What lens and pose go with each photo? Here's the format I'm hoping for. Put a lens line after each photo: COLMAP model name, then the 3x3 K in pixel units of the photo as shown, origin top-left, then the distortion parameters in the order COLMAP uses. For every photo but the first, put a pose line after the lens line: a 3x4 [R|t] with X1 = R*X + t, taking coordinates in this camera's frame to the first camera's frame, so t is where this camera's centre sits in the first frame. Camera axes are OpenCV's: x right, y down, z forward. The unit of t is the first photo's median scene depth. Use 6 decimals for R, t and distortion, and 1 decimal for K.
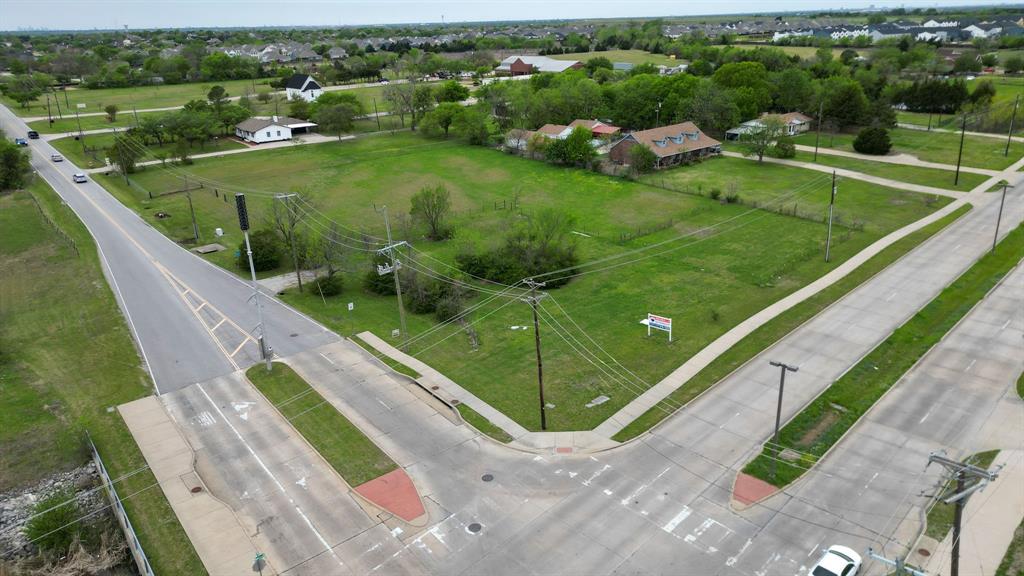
lens RADIAL K [[705.9, 0, 513.6], [0, 705.9, 290.3], [0, 0, 1]] dist [0.061095, -0.041090]
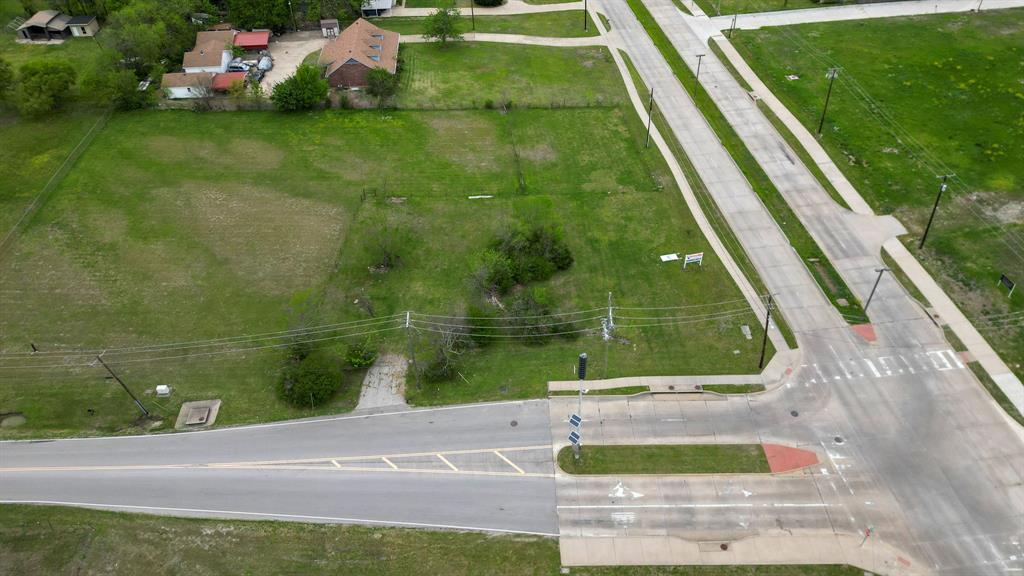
lens RADIAL K [[705.9, 0, 509.8], [0, 705.9, 290.9], [0, 0, 1]] dist [0.061095, -0.041090]
pose [[0.614362, -0.518087, 0.595101, -0.929391], [0.290107, 0.849715, 0.440253, -0.649107], [-0.733756, -0.097832, 0.672333, 0.299837]]
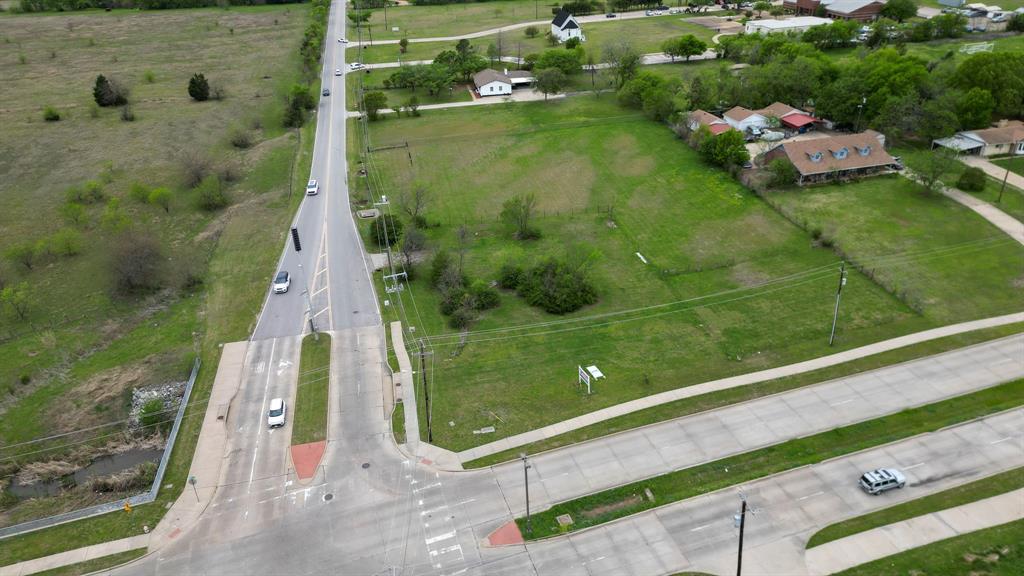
lens RADIAL K [[705.9, 0, 519.0], [0, 705.9, 287.7], [0, 0, 1]] dist [0.061095, -0.041090]
pose [[0.892980, 0.215798, -0.394990, 0.558279], [-0.154671, 0.971253, 0.180956, -0.307237], [0.422685, -0.100496, 0.900687, -0.124951]]
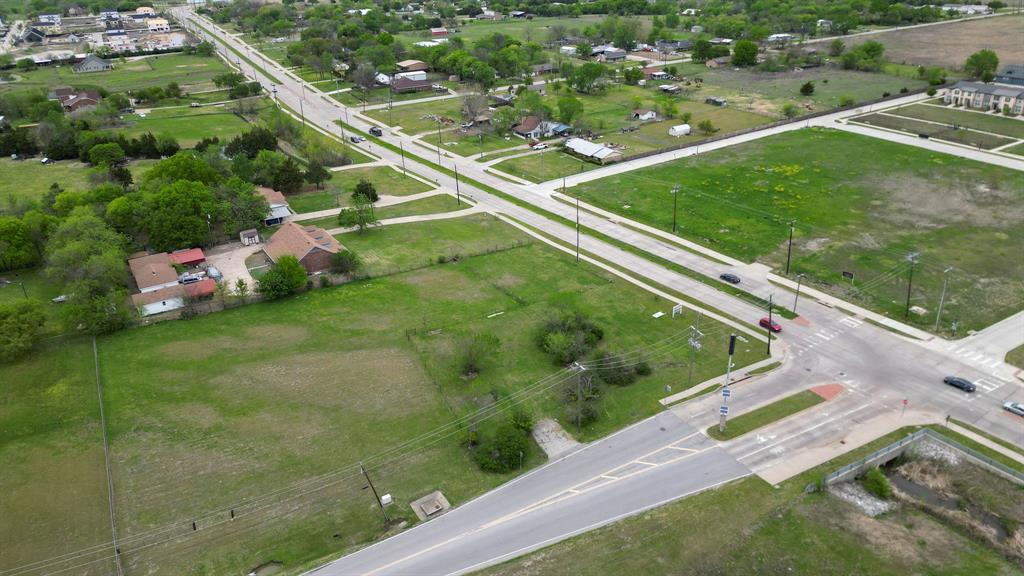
lens RADIAL K [[705.9, 0, 510.4], [0, 705.9, 288.9], [0, 0, 1]] dist [0.061095, -0.041090]
pose [[0.170878, -0.404128, 0.898600, -1.677821], [0.373726, 0.870445, 0.320398, -0.833401], [-0.911663, 0.281081, 0.299772, 0.823116]]
